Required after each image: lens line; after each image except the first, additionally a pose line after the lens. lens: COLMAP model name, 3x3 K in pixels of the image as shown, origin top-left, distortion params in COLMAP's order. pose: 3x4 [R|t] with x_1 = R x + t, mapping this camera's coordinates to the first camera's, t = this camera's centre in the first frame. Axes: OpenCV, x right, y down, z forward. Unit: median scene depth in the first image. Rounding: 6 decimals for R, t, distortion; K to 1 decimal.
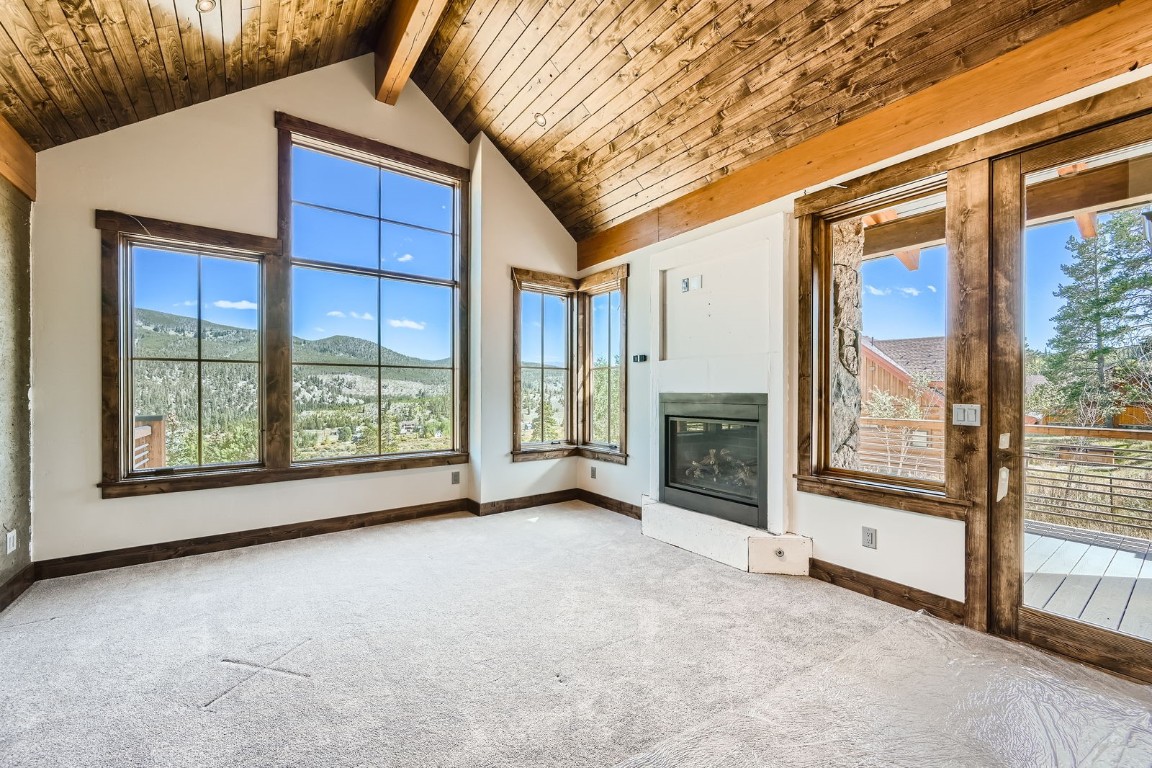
lens RADIAL K [[459.4, 0, 568.0], [0, 459.4, 390.3], [0, 0, 1]] dist [-0.003653, 0.000102]
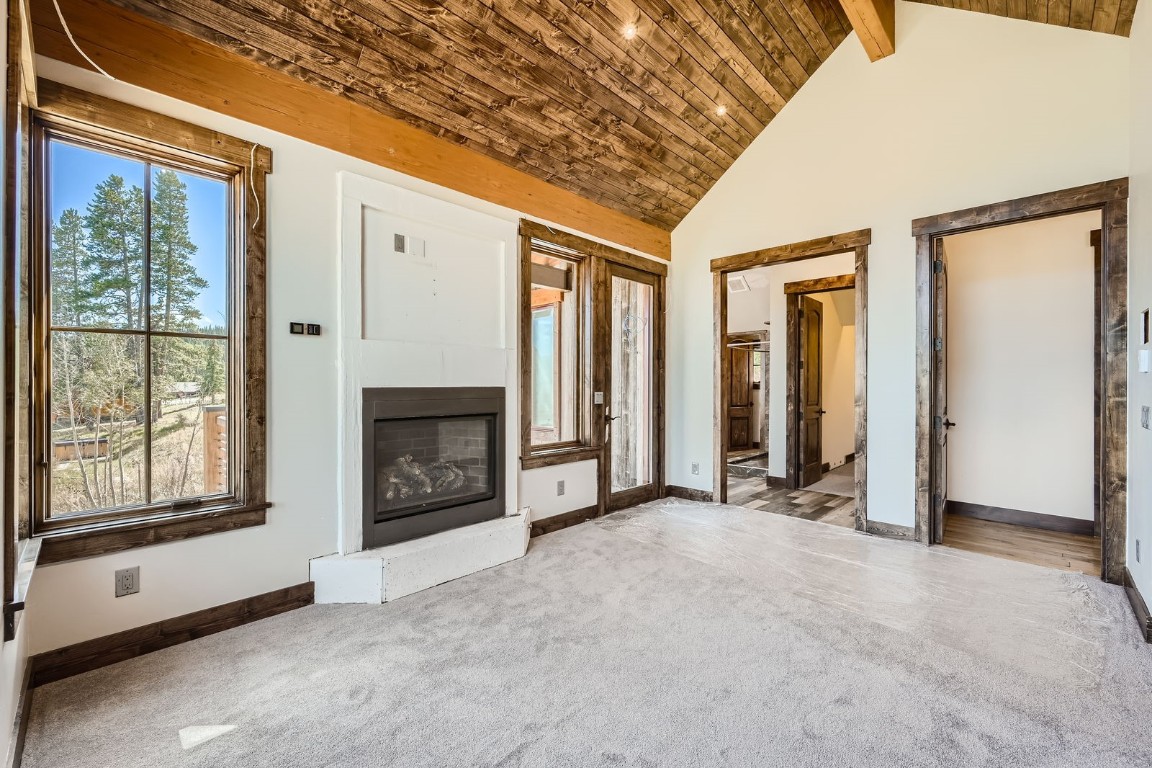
lens RADIAL K [[482.2, 0, 583.6], [0, 482.2, 383.1], [0, 0, 1]] dist [-0.000033, -0.000104]
pose [[-0.198753, 0.000699, 0.980049, -0.759522], [-0.002101, 0.999997, -0.001140, -0.001344], [-0.980047, -0.002286, -0.198751, 1.141758]]
